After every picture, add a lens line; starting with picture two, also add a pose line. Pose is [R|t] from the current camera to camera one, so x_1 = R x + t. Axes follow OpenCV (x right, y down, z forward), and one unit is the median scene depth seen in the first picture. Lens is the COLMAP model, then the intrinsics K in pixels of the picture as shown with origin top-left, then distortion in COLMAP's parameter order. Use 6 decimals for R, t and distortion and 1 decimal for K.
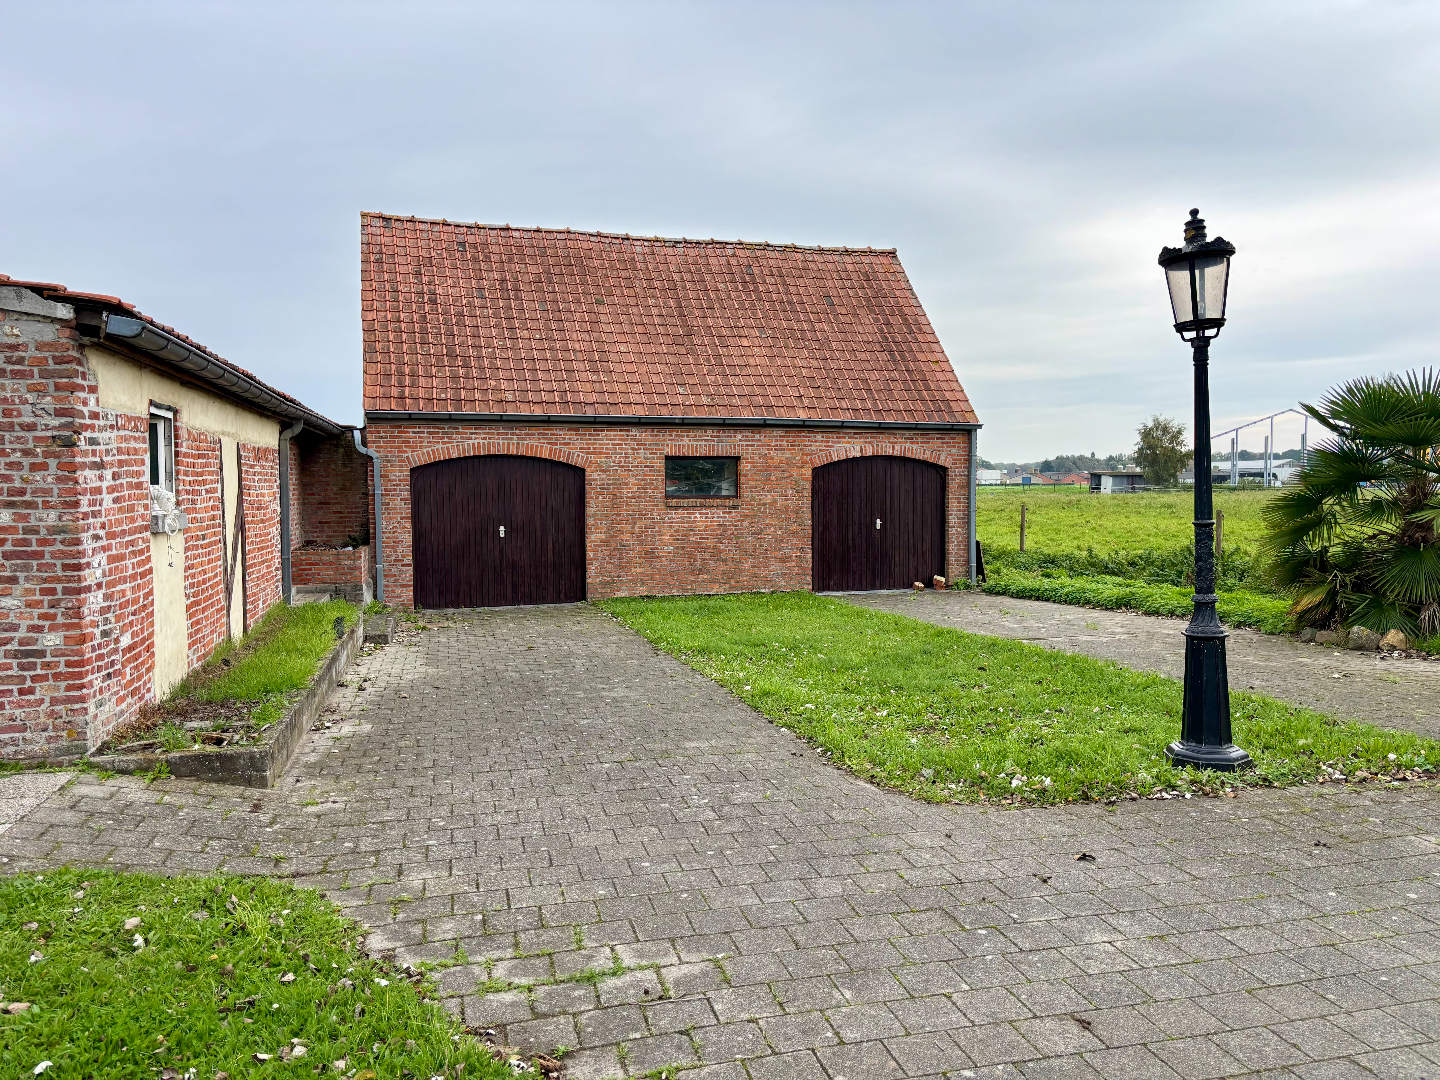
lens RADIAL K [[1091.8, 0, 735.4], [0, 1091.8, 541.7], [0, 0, 1]] dist [0.059233, -0.035866]
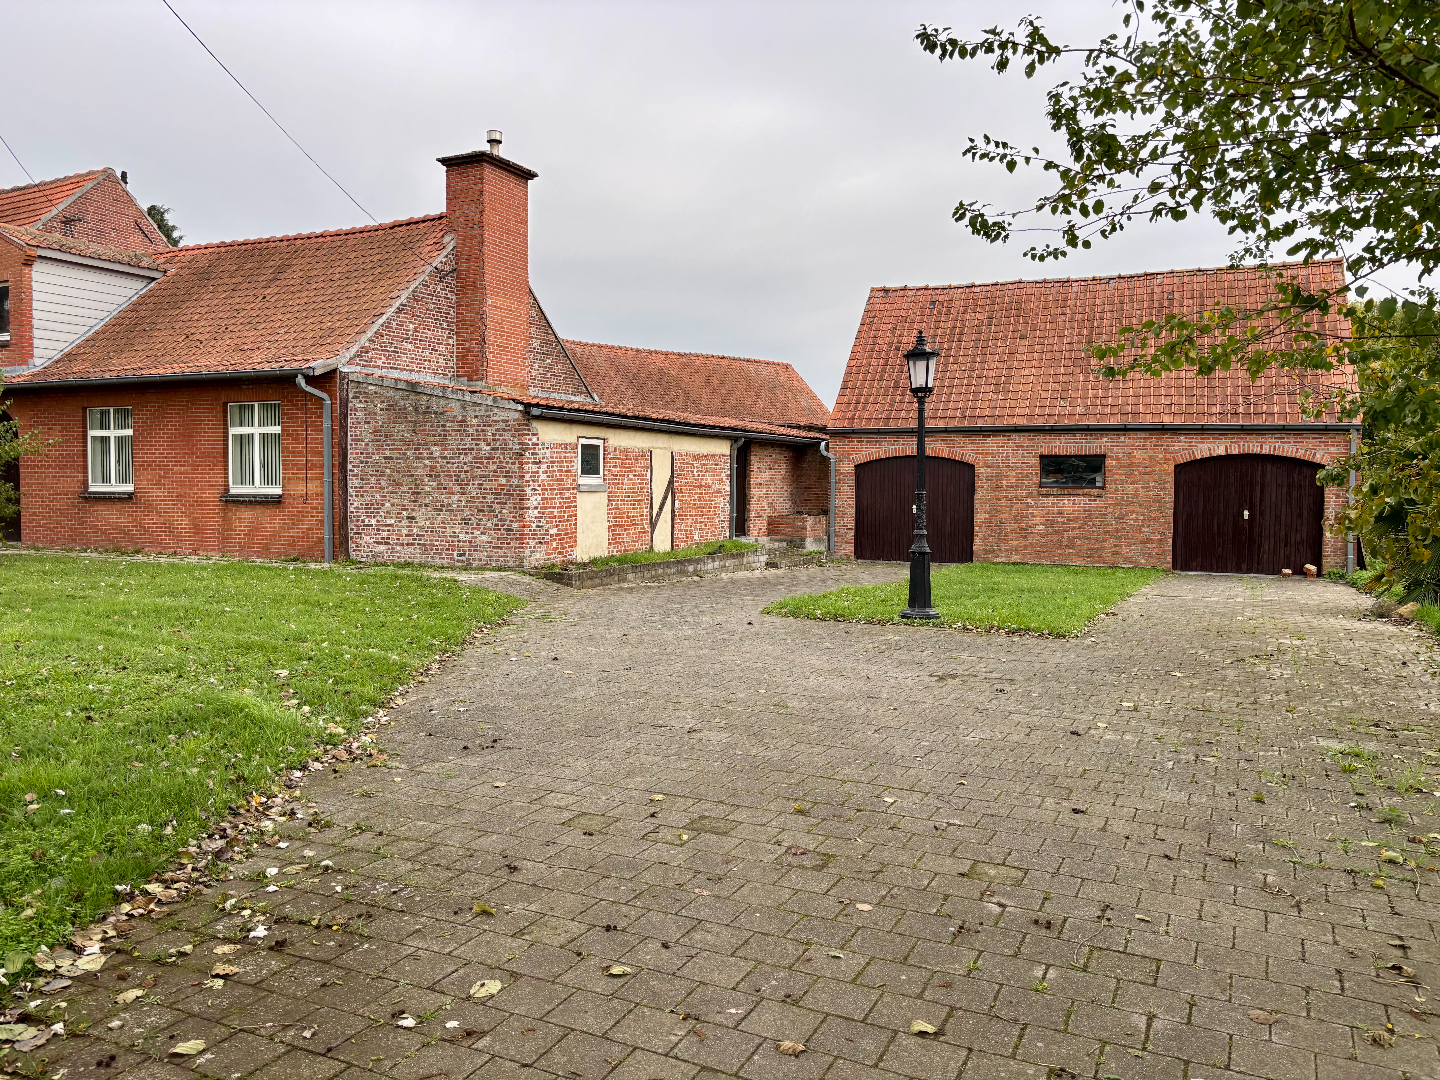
lens RADIAL K [[1091.8, 0, 702.3], [0, 1091.8, 501.4], [0, 0, 1]] dist [0.059233, -0.035866]
pose [[0.758056, 0.023802, -0.651755, 0.473090], [-0.046490, 0.998764, -0.017598, 0.017198], [0.650530, 0.043641, 0.758226, -0.239000]]
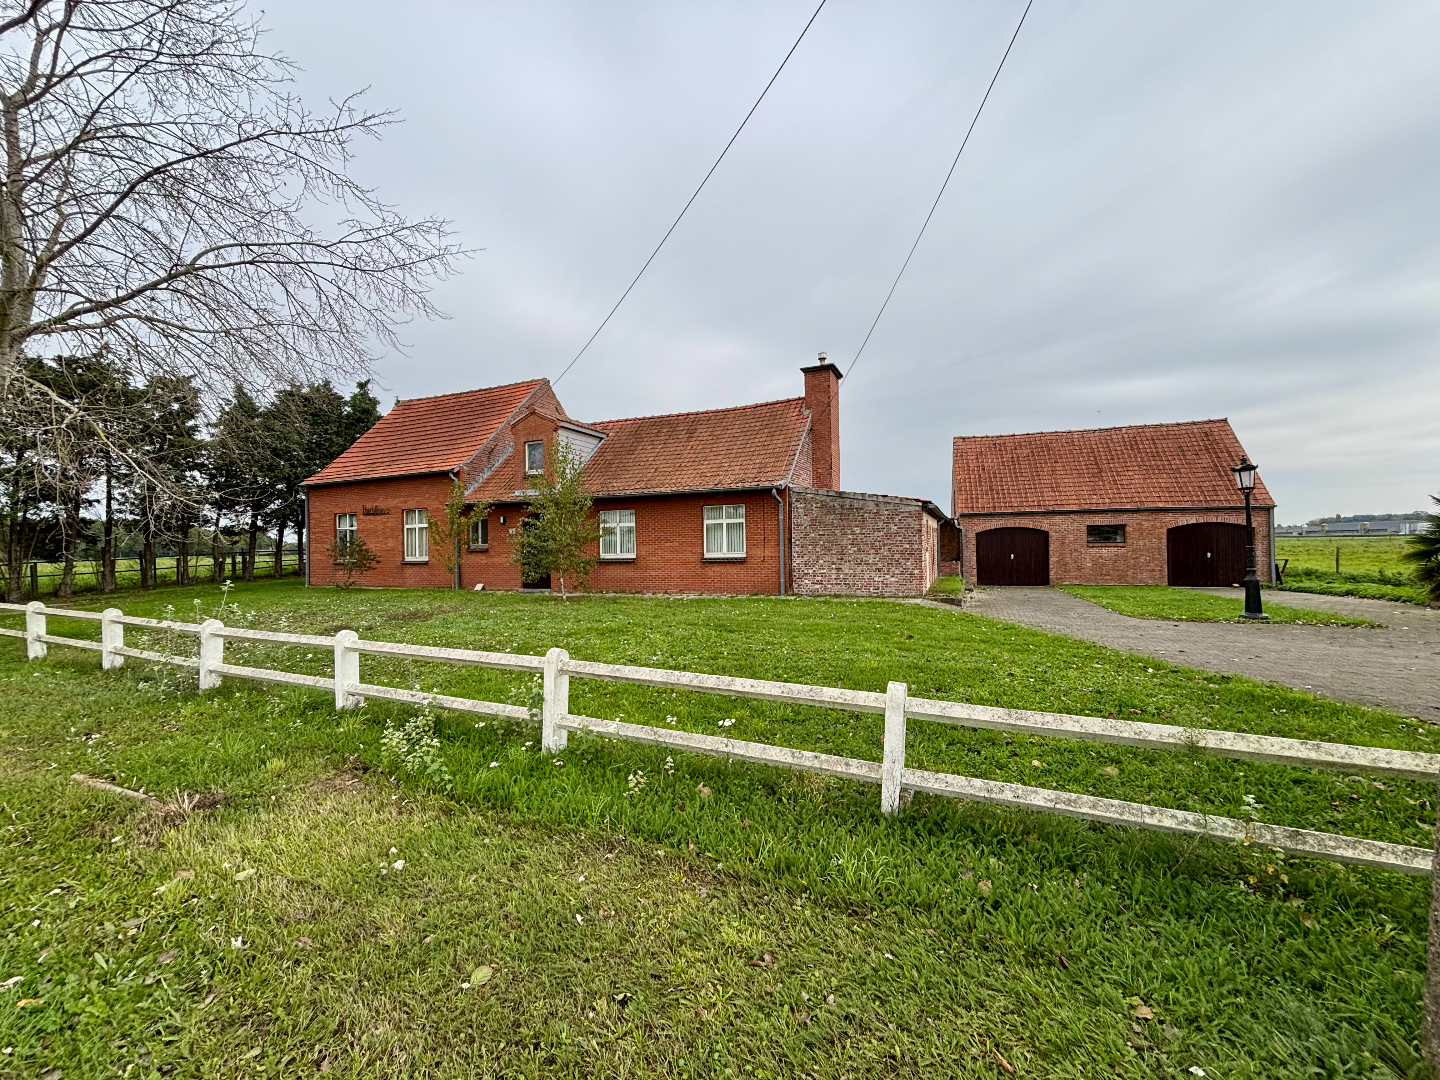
lens RADIAL K [[581.6, 0, 730.1], [0, 581.6, 536.7], [0, 0, 1]] dist [0.010203, 0.000131]
pose [[0.796163, -0.015807, -0.604875, 0.084501], [-0.019581, 0.998462, -0.051866, 0.026320], [0.604765, 0.053137, 0.794629, -0.470985]]
